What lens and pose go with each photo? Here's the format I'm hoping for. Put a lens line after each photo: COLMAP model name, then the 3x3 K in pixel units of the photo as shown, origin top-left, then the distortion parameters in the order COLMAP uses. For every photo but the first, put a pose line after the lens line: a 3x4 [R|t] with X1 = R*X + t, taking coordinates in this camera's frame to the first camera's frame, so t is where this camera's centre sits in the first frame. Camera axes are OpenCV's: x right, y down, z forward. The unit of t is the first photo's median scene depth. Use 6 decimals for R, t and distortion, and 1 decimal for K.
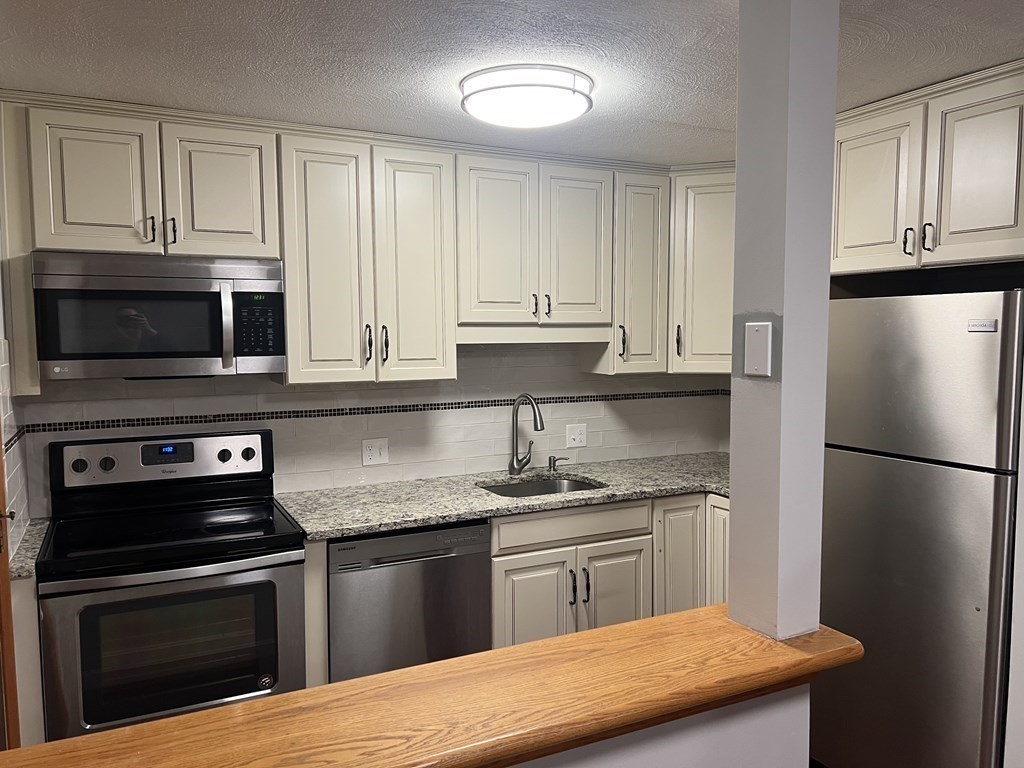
lens RADIAL K [[771.9, 0, 512.0], [0, 771.9, 384.0], [0, 0, 1]] dist [0.133035, -0.194072]
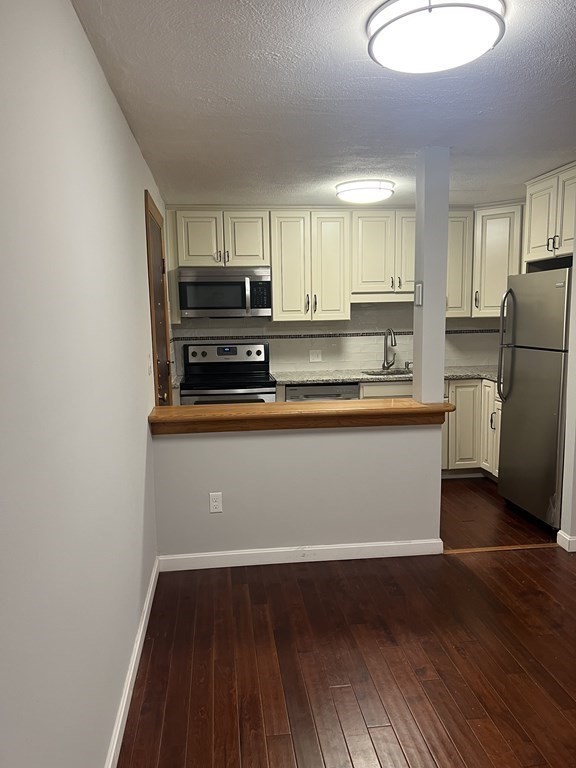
lens RADIAL K [[578.9, 0, 288.0], [0, 578.9, 384.0], [0, 0, 1]] dist [0.133035, -0.194072]
pose [[0.942026, 0.027975, -0.334371, 0.323073], [-0.008936, 0.998257, 0.058341, 0.082780], [0.335421, -0.051971, 0.940634, -0.587908]]
